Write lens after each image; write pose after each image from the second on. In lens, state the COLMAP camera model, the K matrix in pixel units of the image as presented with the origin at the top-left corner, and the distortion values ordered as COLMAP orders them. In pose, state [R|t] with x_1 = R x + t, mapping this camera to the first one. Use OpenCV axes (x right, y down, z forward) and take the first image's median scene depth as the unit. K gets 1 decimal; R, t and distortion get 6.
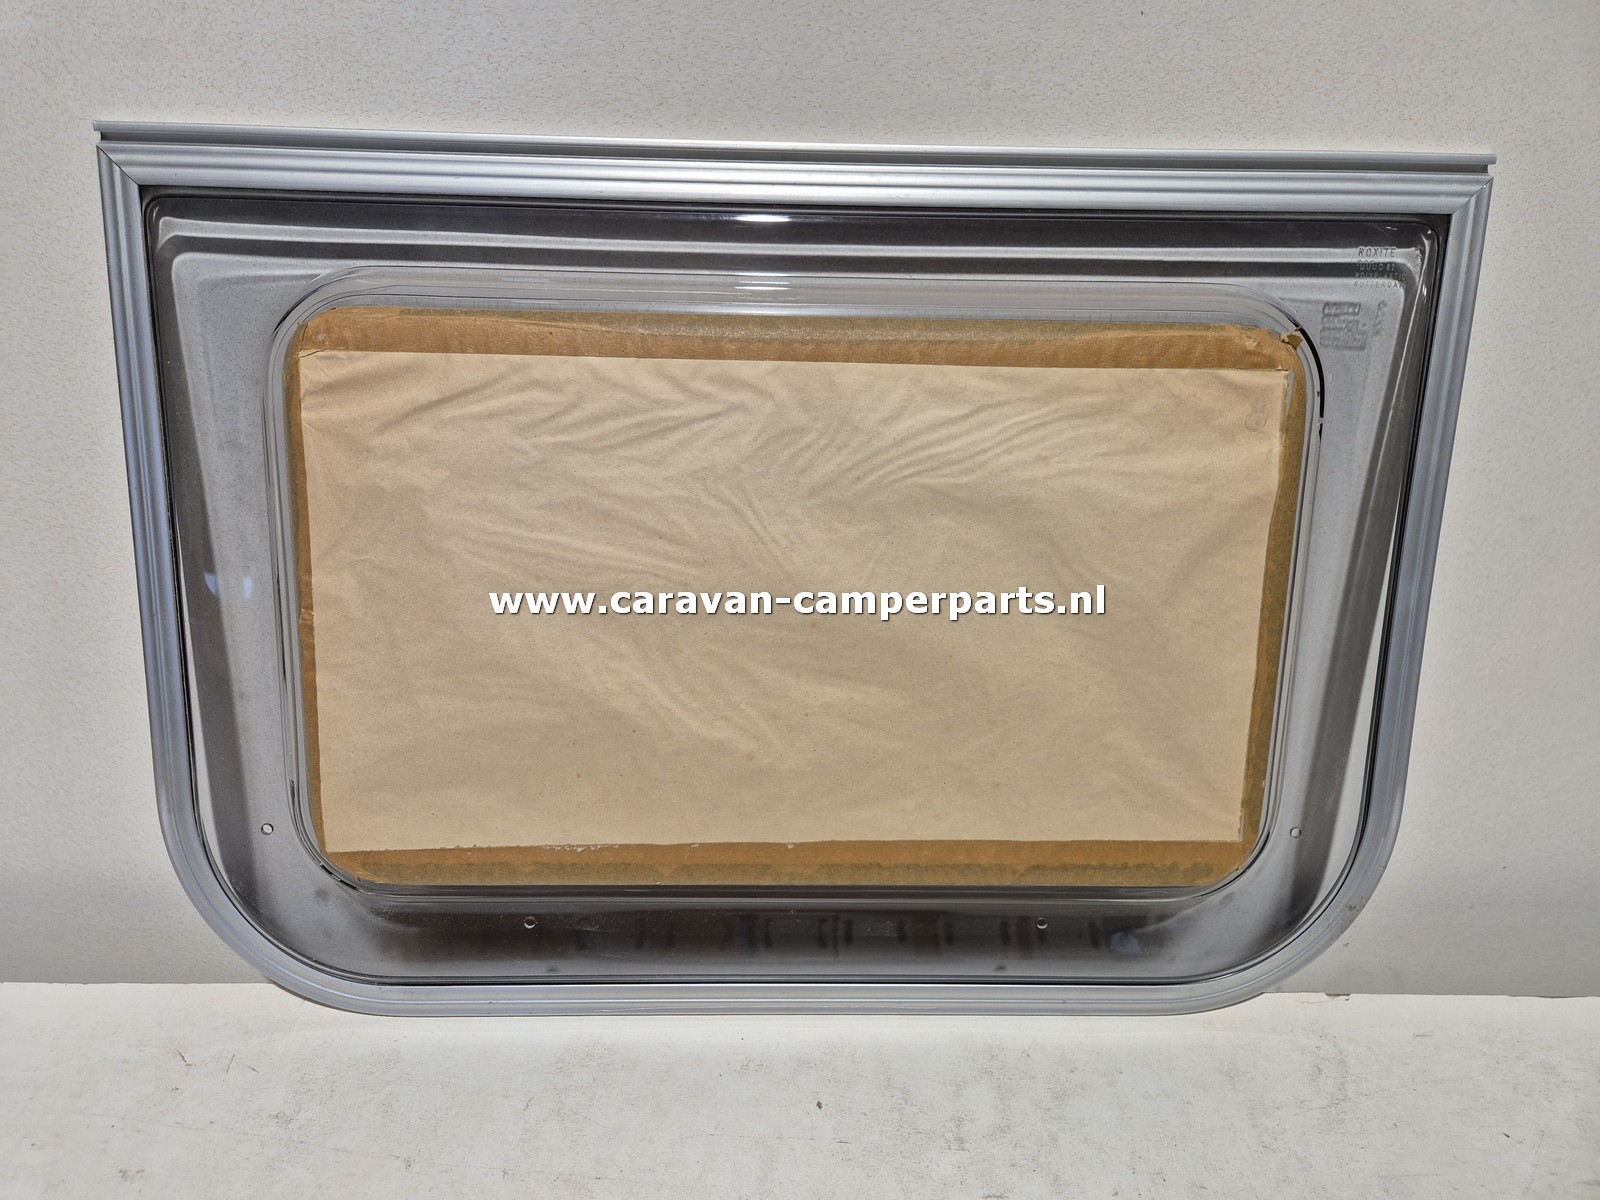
lens RADIAL K [[1087.8, 0, 760.1], [0, 1087.8, 598.1], [0, 0, 1]] dist [0.046560, -0.041618]
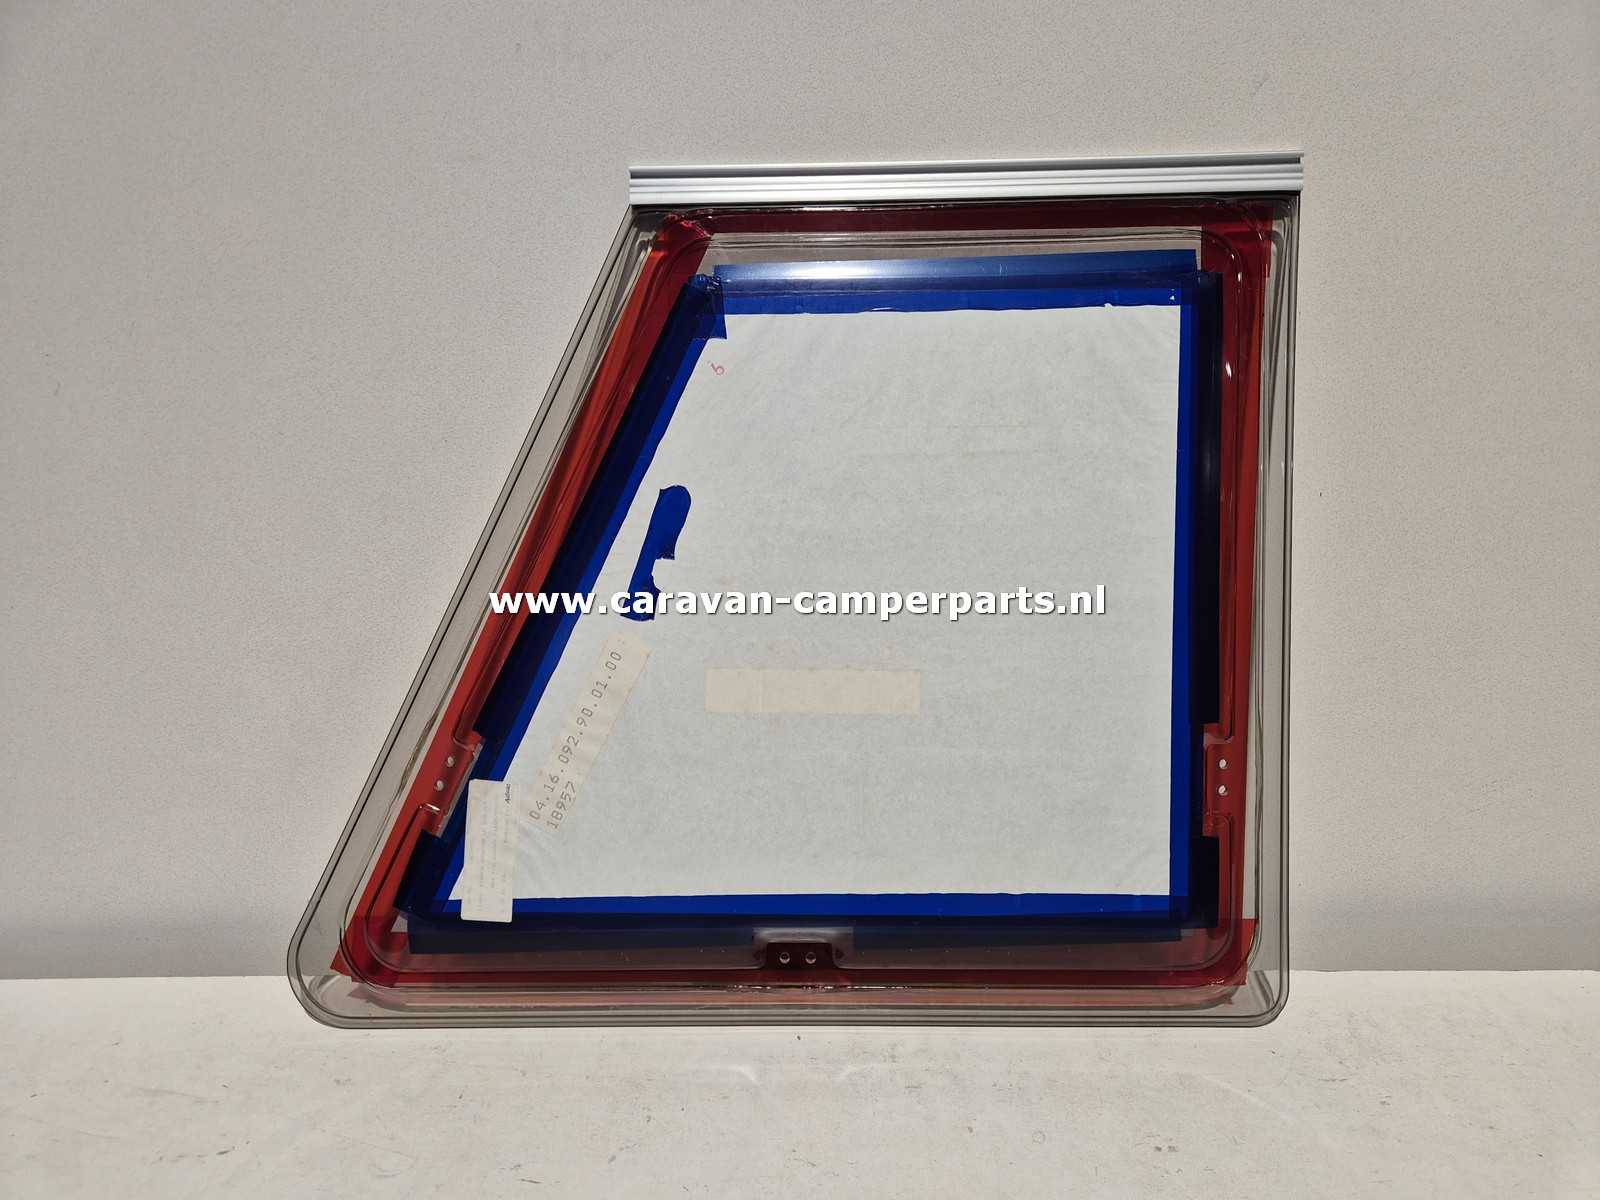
lens RADIAL K [[1087.8, 0, 785.6], [0, 1087.8, 614.2], [0, 0, 1]] dist [0.046560, -0.041618]
pose [[0.999038, -0.028548, -0.033273, 0.106110], [0.023522, 0.989483, -0.142725, 0.114015], [0.036997, 0.141805, 0.989203, -0.558908]]
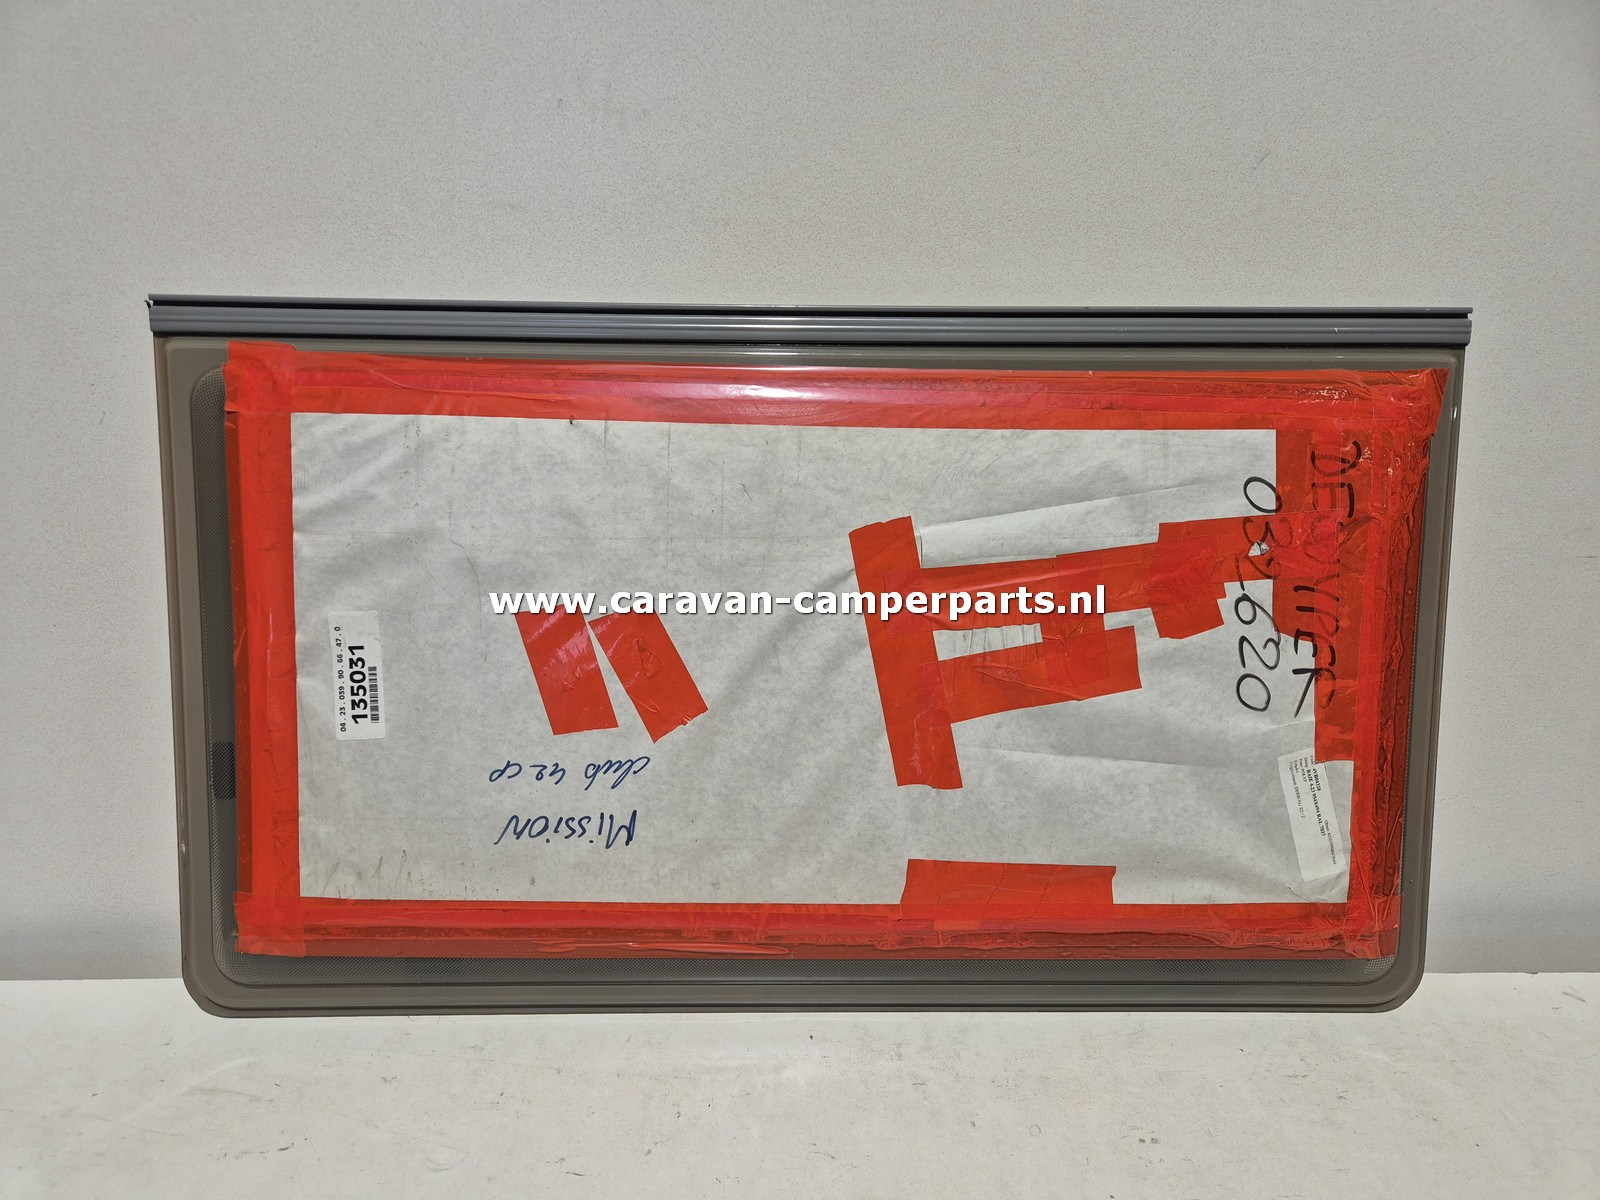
lens RADIAL K [[1087.8, 0, 773.0], [0, 1087.8, 614.5], [0, 0, 1]] dist [0.046560, -0.041618]
pose [[0.999885, -0.014199, 0.005331, -0.002277], [0.014653, 0.995089, -0.097898, 0.005931], [-0.003915, 0.097965, 0.995182, -0.674409]]
